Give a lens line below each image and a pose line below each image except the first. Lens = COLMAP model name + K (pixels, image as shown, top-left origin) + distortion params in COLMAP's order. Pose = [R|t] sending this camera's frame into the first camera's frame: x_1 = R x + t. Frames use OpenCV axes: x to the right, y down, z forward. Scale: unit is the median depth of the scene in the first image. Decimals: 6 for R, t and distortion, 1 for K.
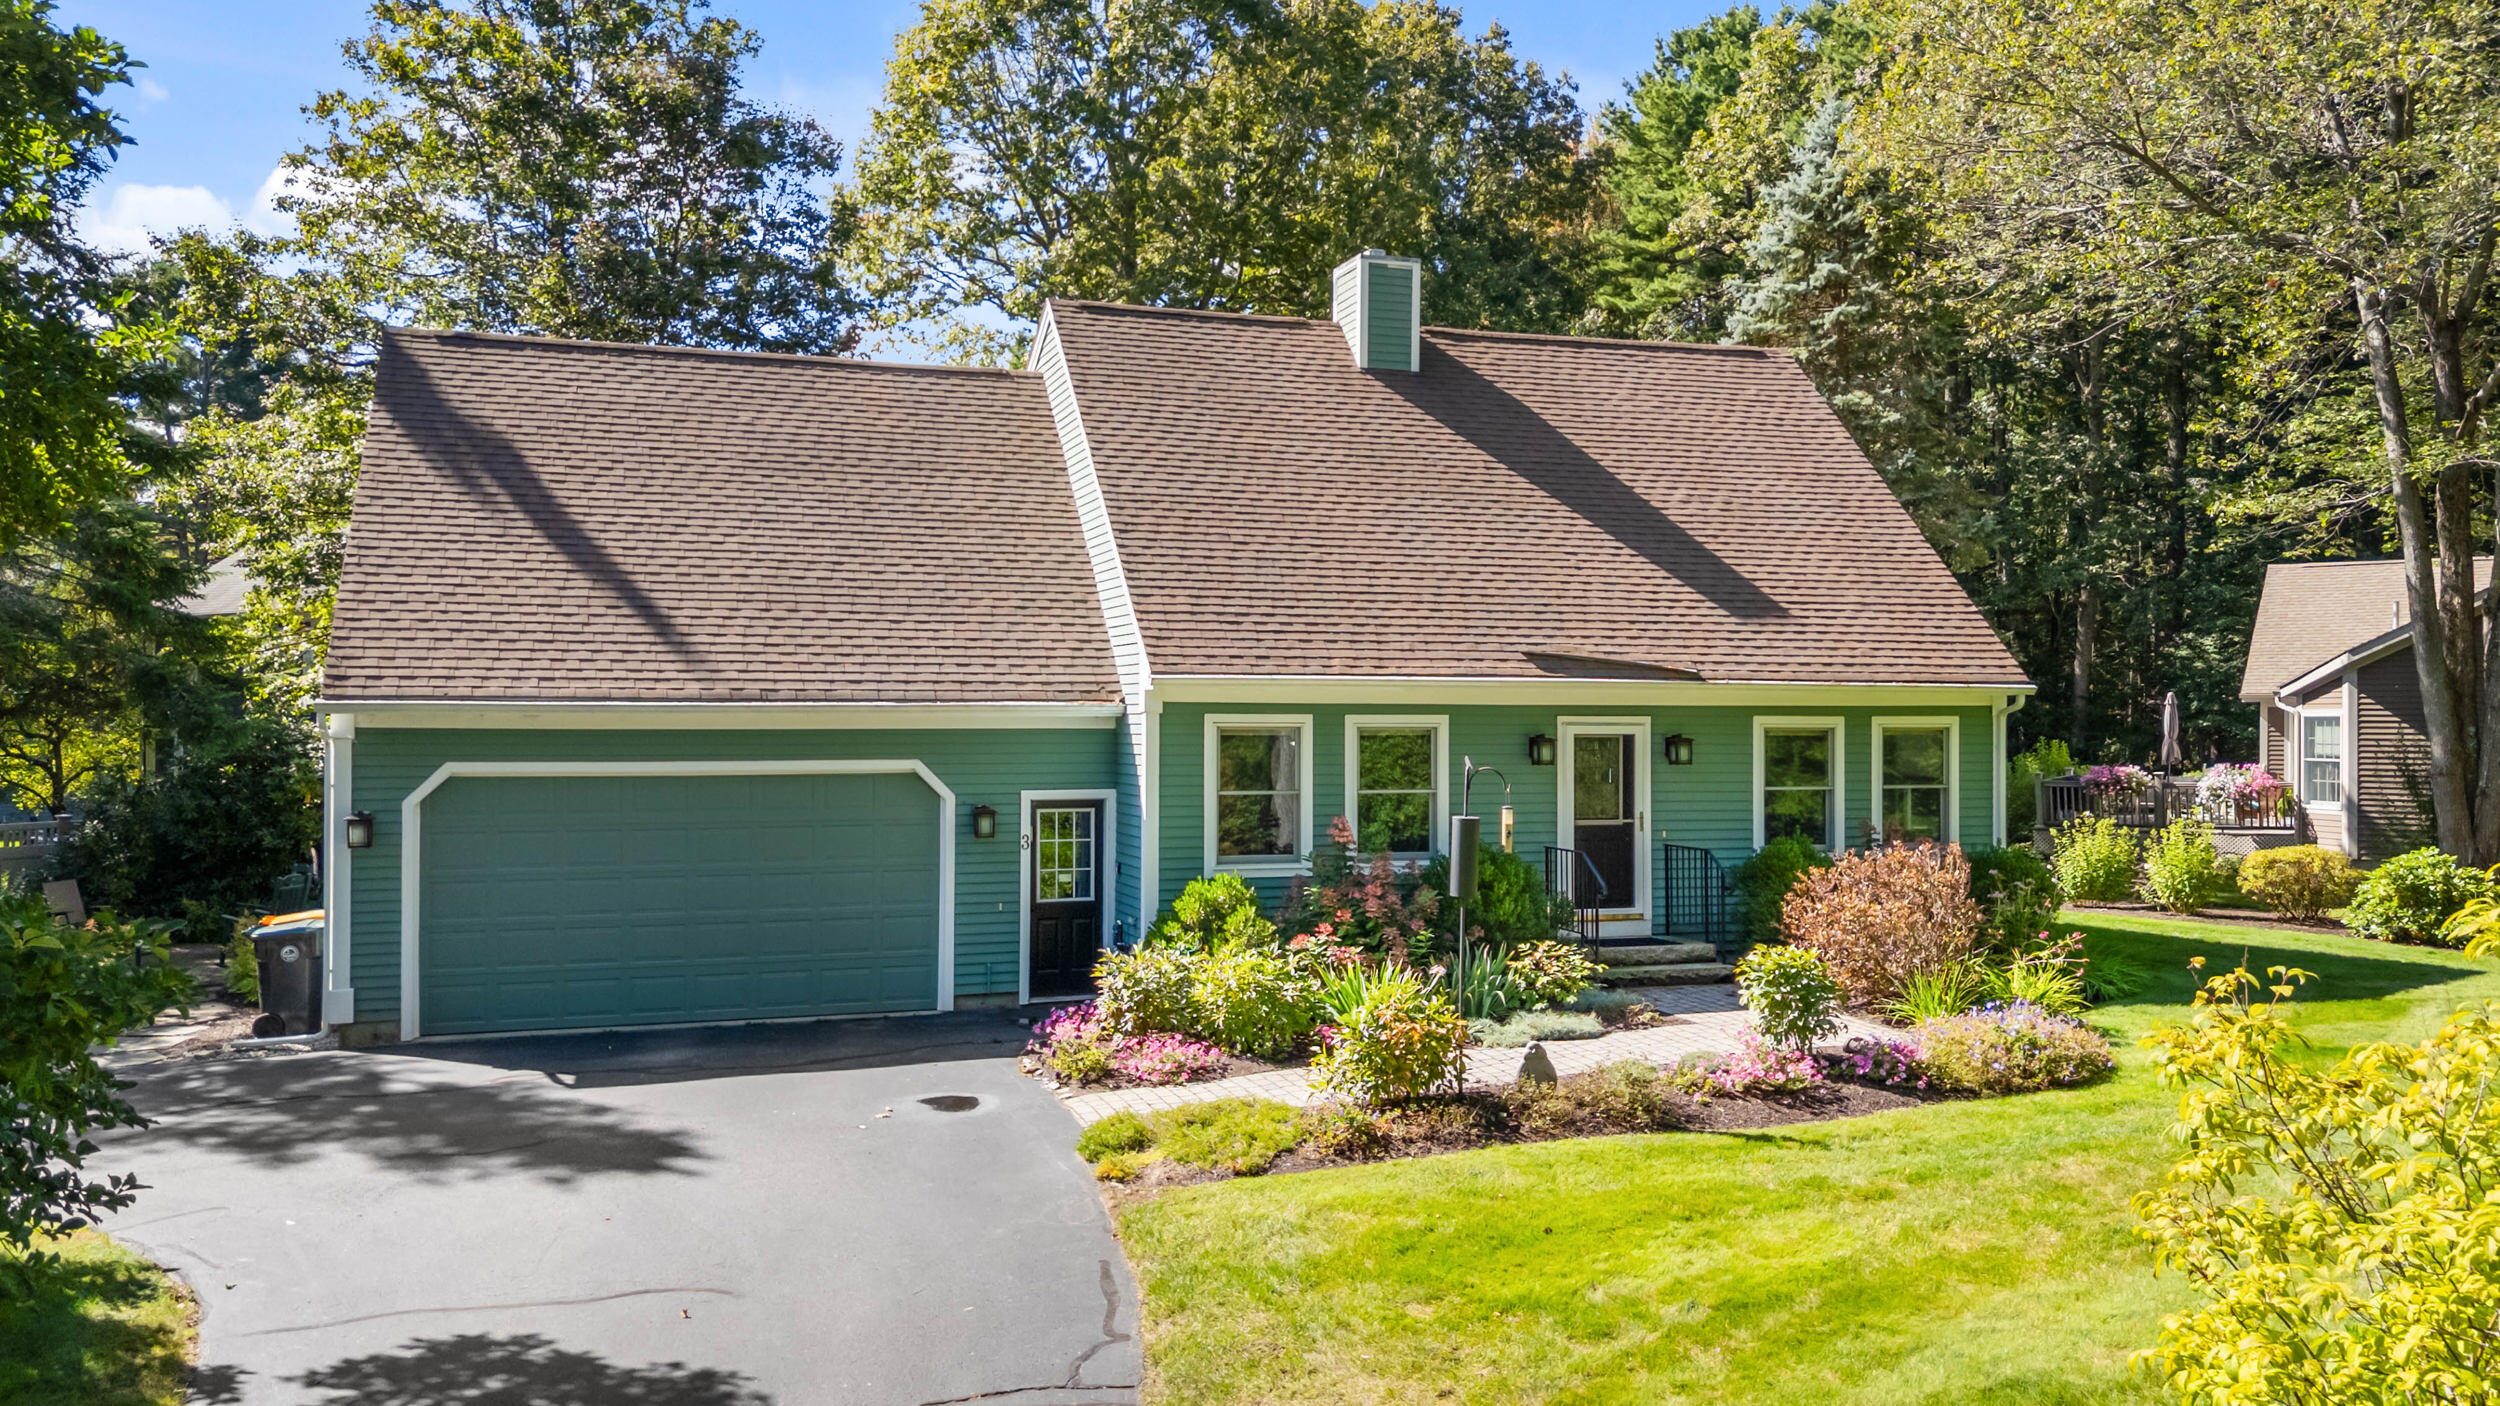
lens RADIAL K [[1805.7, 0, 1247.7], [0, 1805.7, 700.0], [0, 0, 1]] dist [0.069221, -0.046472]
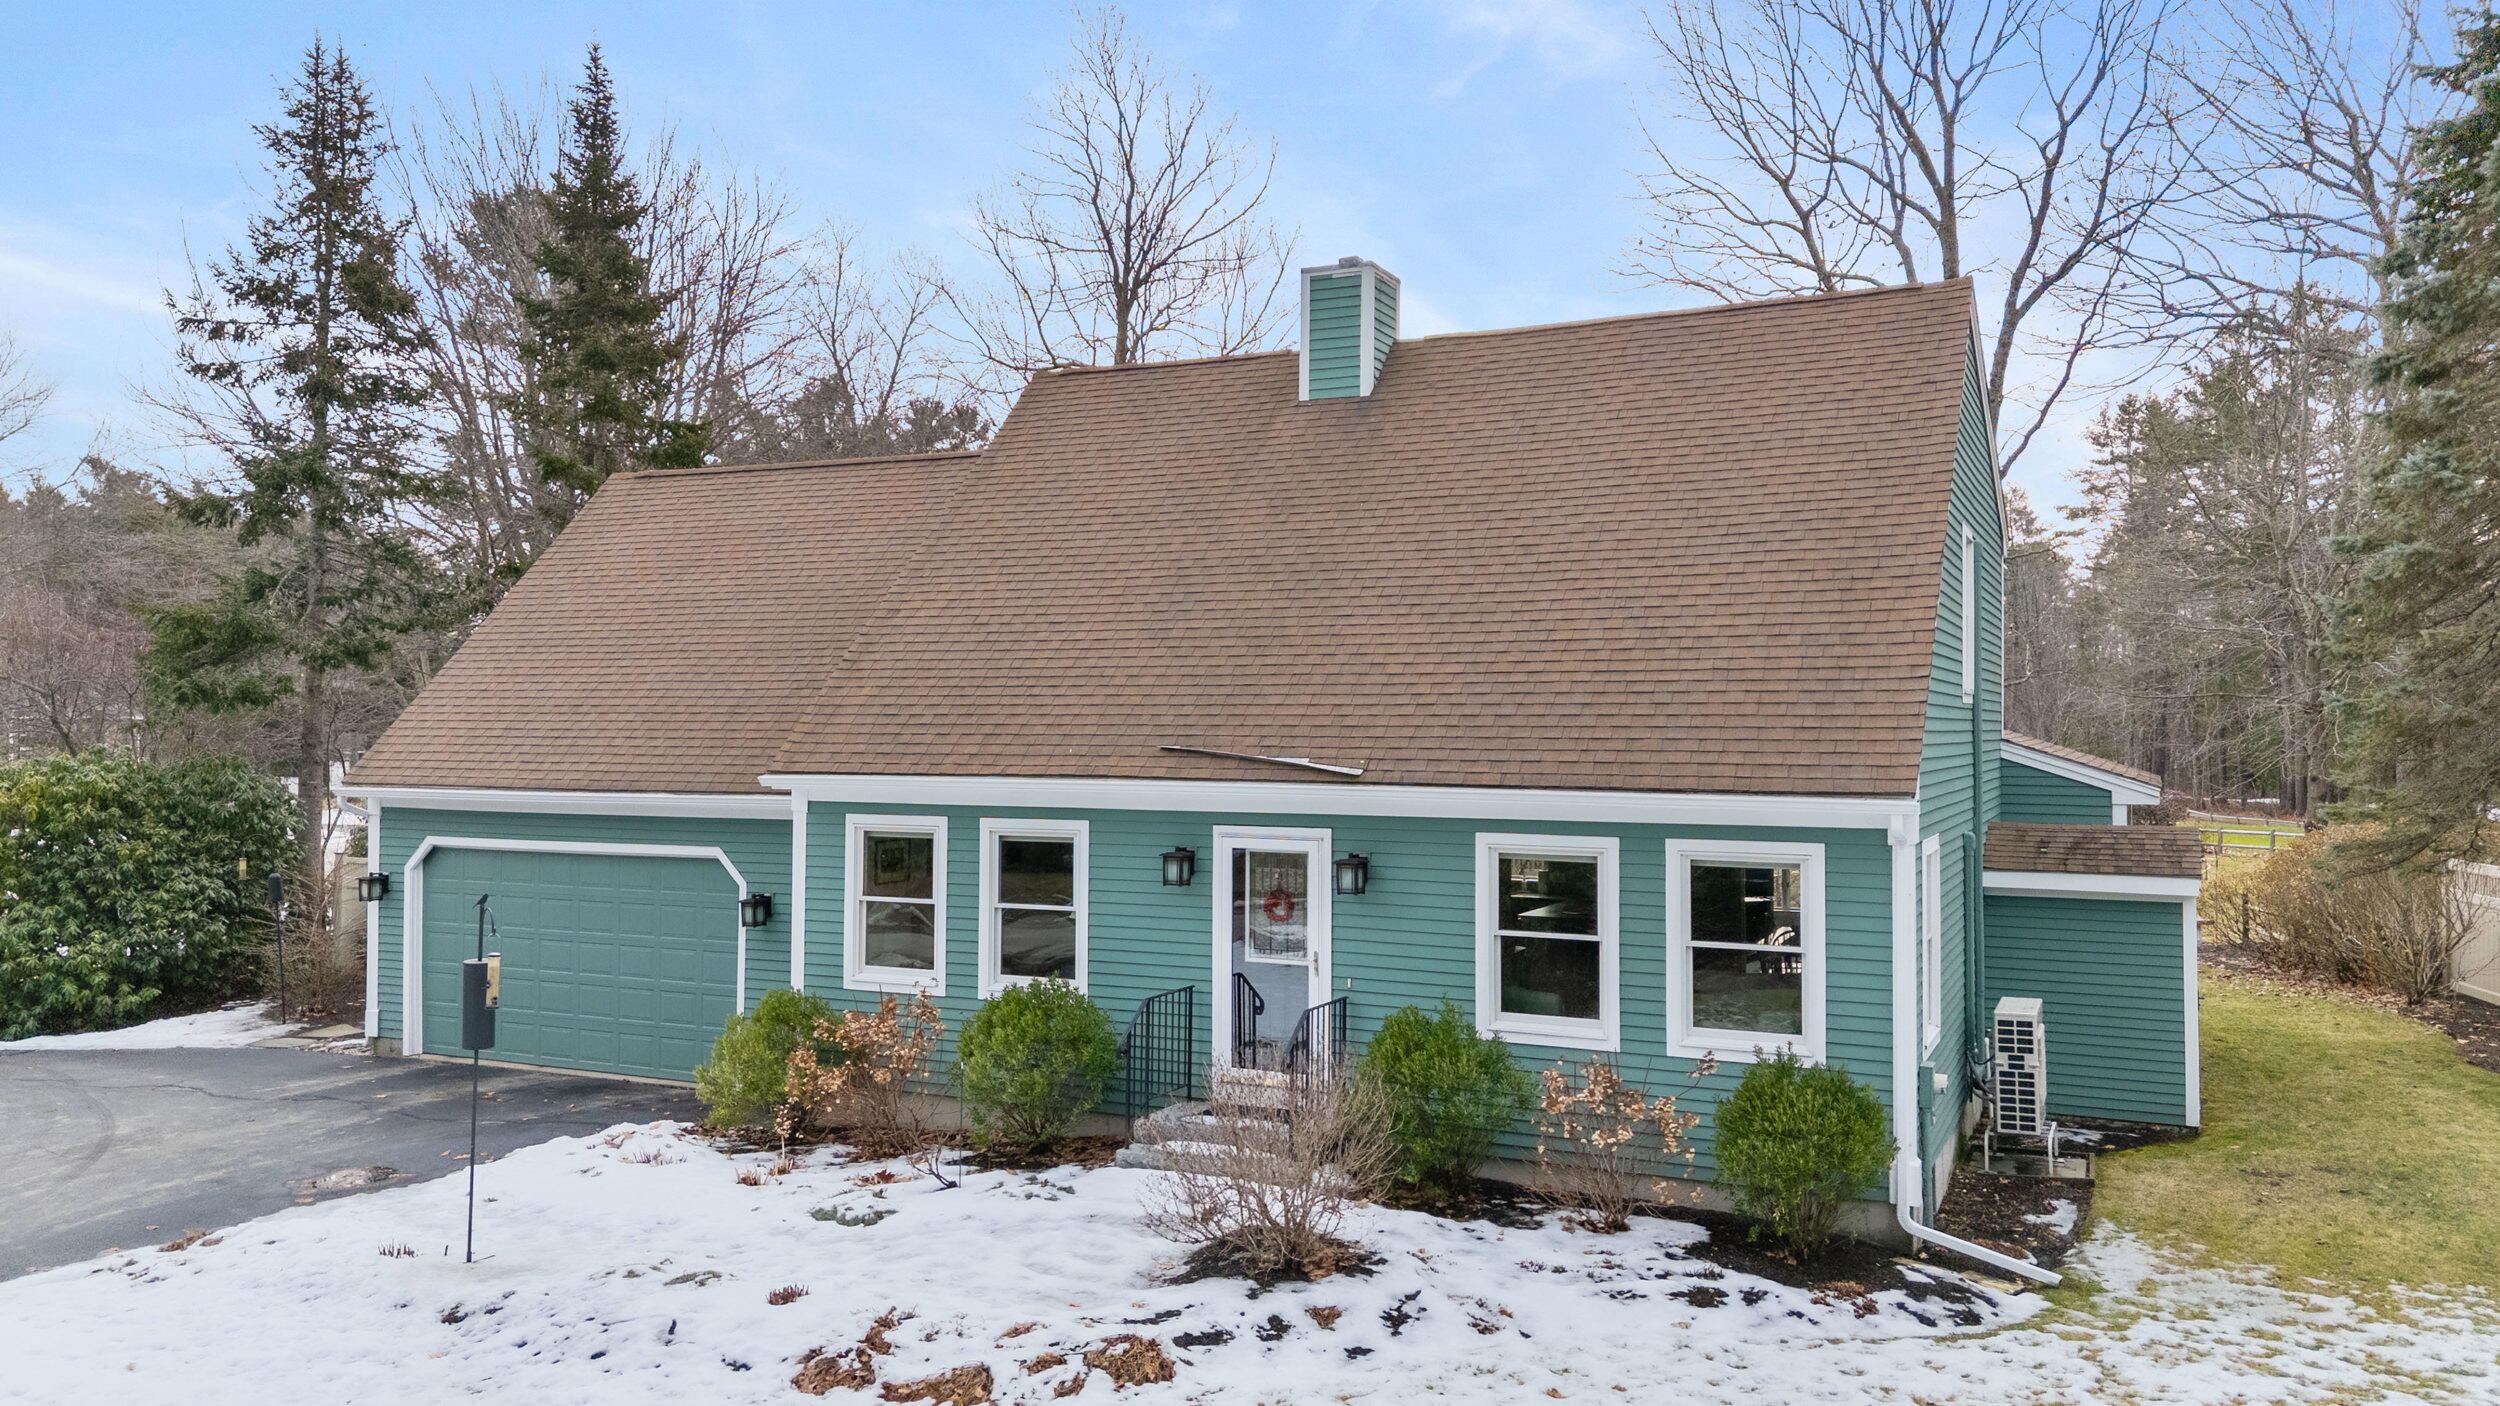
lens RADIAL K [[1805.7, 0, 1260.7], [0, 1805.7, 699.6], [0, 0, 1]] dist [0.069221, -0.046472]
pose [[0.727799, -0.008761, -0.685735, 0.760040], [0.004994, 0.999960, -0.007476, -0.042339], [0.685773, 0.002016, 0.727813, 0.435034]]
